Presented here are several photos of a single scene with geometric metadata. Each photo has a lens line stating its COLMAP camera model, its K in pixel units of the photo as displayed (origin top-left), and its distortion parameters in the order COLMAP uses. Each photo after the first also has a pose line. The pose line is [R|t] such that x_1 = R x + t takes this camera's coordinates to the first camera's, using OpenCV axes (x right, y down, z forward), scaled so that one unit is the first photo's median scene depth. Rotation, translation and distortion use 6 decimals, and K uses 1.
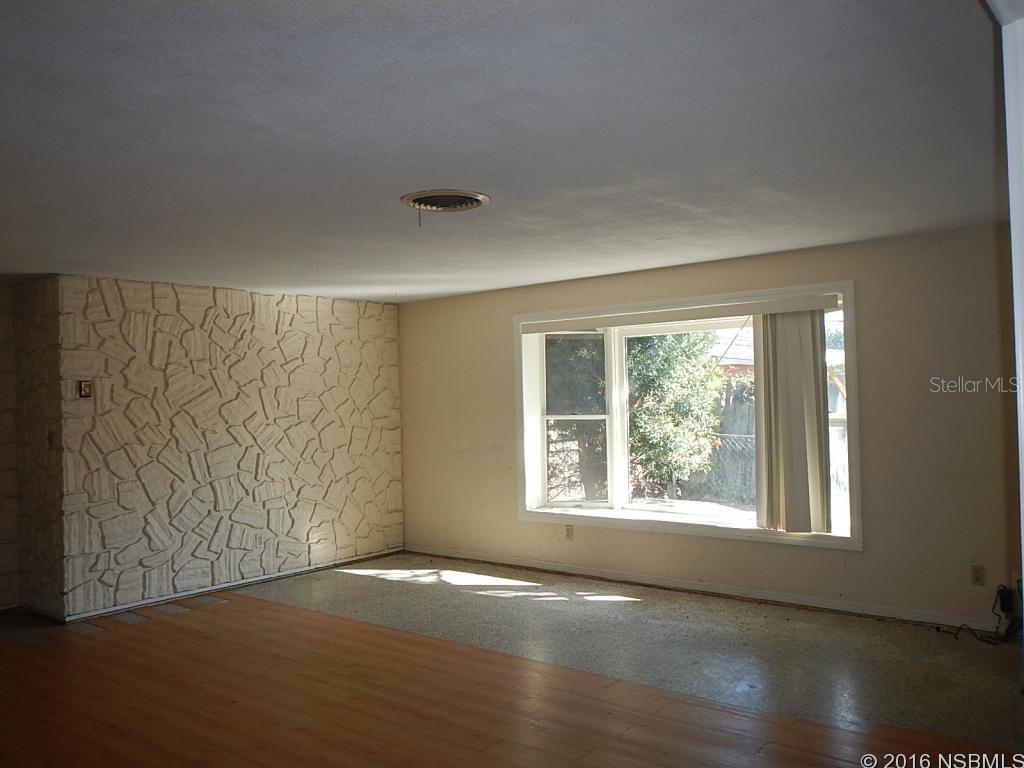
lens RADIAL K [[852.6, 0, 512.0], [0, 852.6, 384.0], [0, 0, 1]] dist [0.001754, 0.006339]
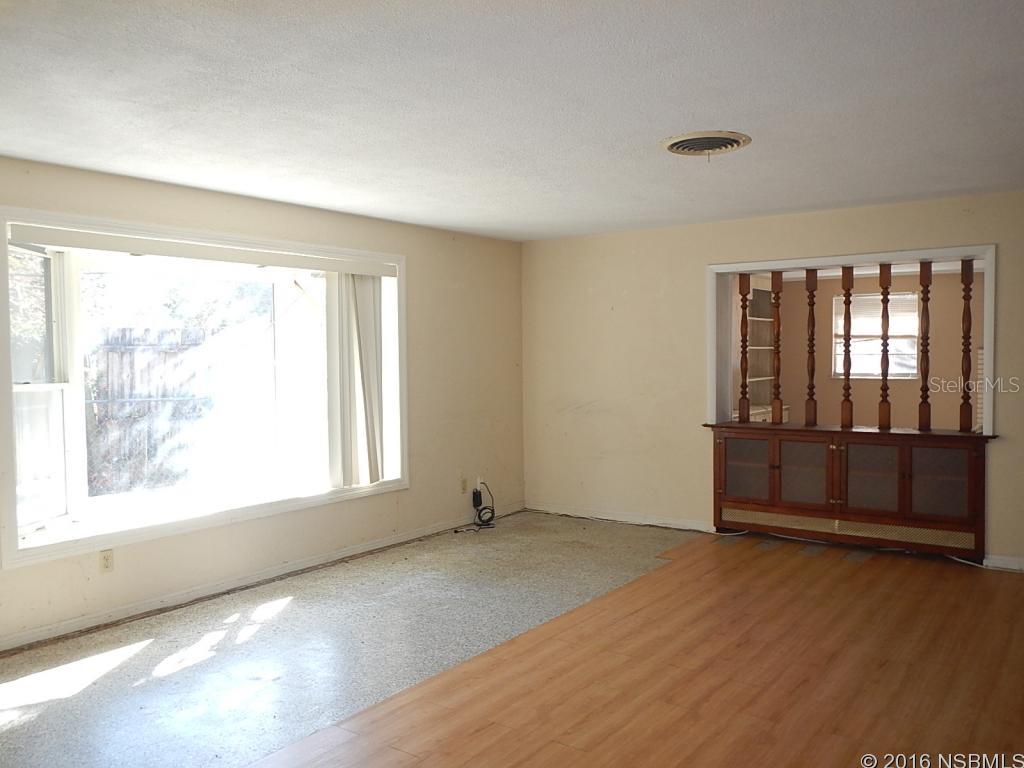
lens RADIAL K [[852.6, 0, 512.0], [0, 852.6, 384.0], [0, 0, 1]] dist [0.001754, 0.006339]
pose [[-0.057020, -0.012712, 0.998292, -0.779653], [0.003839, 0.999909, 0.012951, 0.039752], [-0.998366, 0.004571, -0.056966, 0.939984]]
